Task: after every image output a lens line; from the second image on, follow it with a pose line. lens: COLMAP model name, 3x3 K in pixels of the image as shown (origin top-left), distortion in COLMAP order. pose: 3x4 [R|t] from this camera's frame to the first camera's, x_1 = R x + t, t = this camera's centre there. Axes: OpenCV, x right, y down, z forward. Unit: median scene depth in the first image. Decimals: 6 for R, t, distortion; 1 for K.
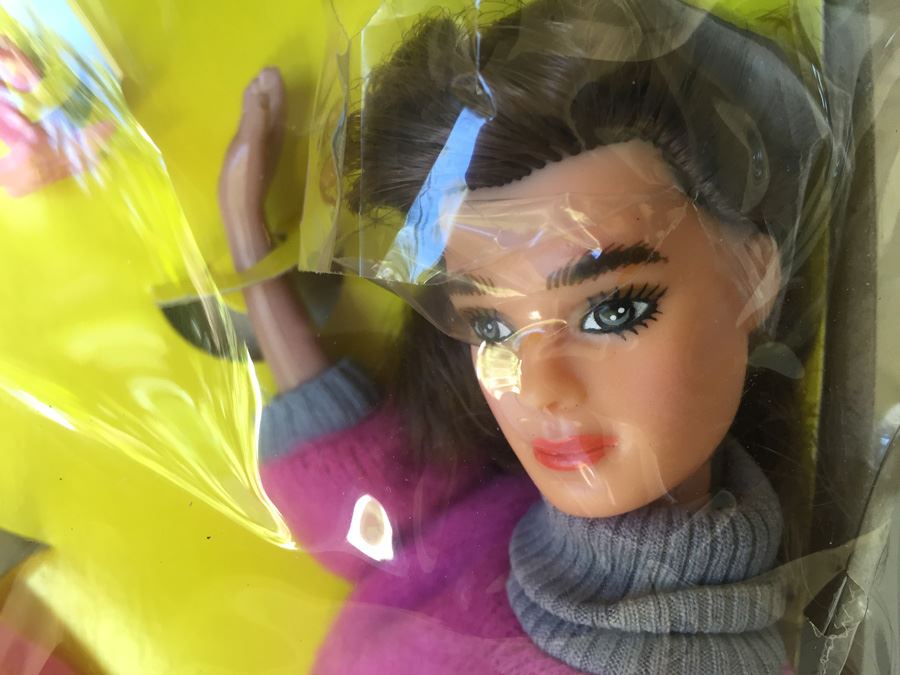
lens RADIAL K [[758.8, 0, 448.9], [0, 758.8, 336.5], [0, 0, 1]] dist [0.028317, -0.032423]
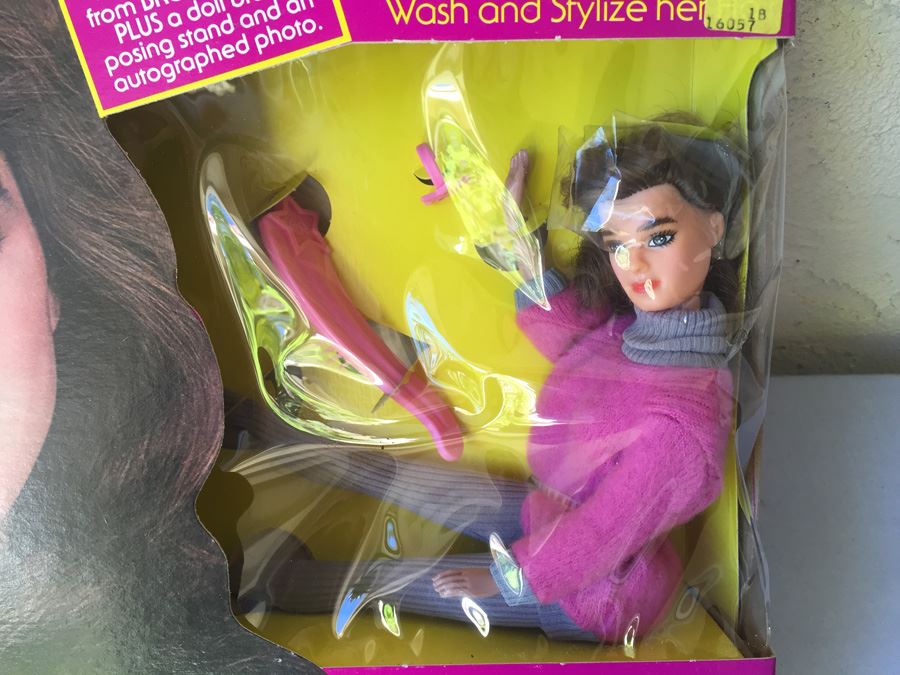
lens RADIAL K [[758.8, 0, 452.8], [0, 758.8, 337.7], [0, 0, 1]] dist [0.028317, -0.032423]
pose [[0.993423, -0.005373, -0.114378, -0.262886], [0.009222, 0.999408, 0.033154, 0.255852], [0.114132, -0.033991, 0.992884, -2.160486]]
